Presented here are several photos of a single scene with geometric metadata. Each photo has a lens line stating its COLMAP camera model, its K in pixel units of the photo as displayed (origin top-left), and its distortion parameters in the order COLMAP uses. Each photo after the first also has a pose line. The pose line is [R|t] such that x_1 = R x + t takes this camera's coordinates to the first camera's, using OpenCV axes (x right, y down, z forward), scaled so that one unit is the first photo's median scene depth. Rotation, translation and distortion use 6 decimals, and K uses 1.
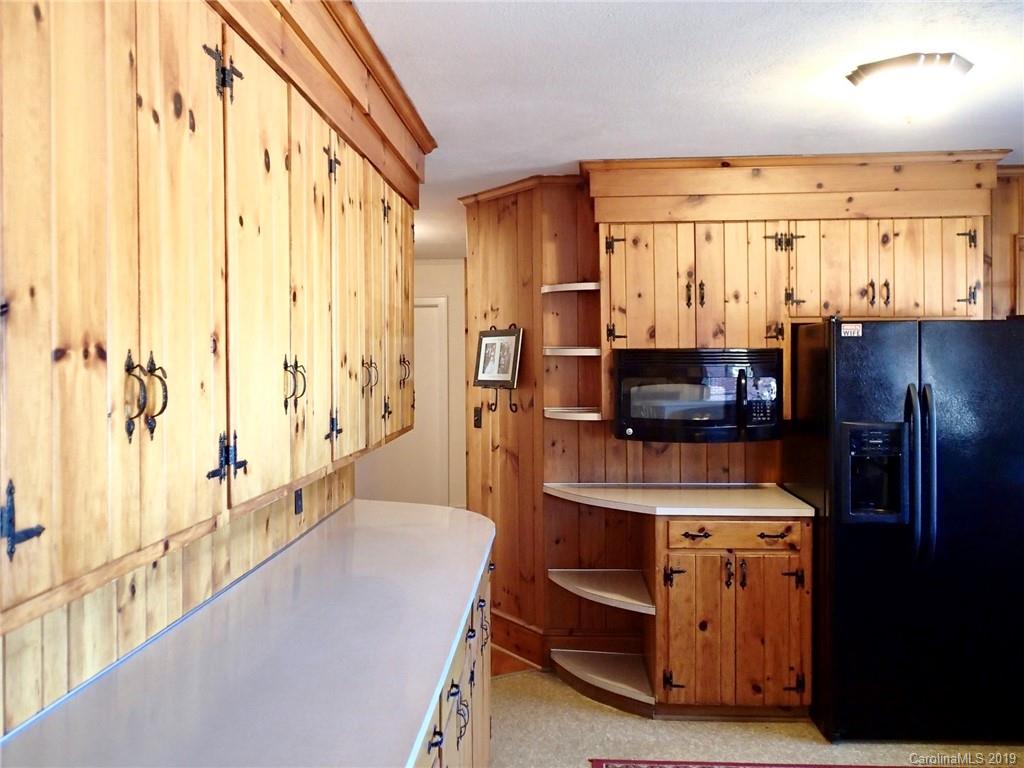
lens RADIAL K [[911.4, 0, 510.2], [0, 911.4, 383.4], [0, 0, 1]] dist [0.008889, -0.001481]
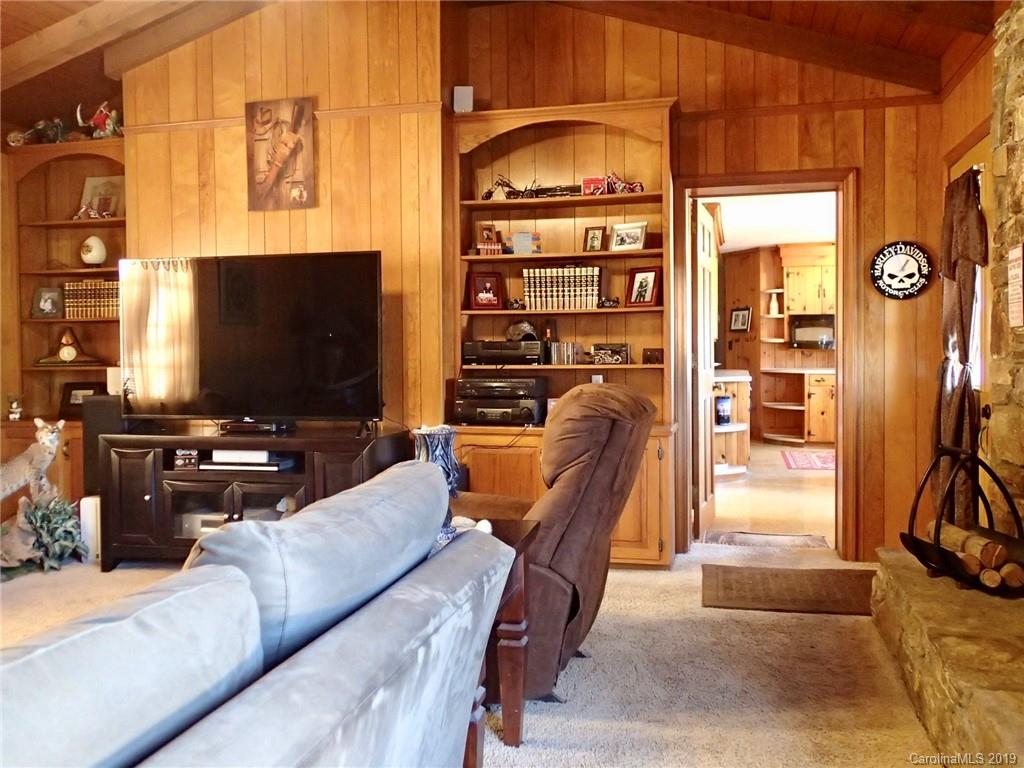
lens RADIAL K [[911.4, 0, 512.5], [0, 911.4, 380.5], [0, 0, 1]] dist [0.008889, -0.001481]
pose [[0.982614, 0.000626, -0.185660, -0.181779], [0.001214, 0.999951, 0.009797, 0.124690], [0.185657, -0.009852, 0.982565, -1.729777]]
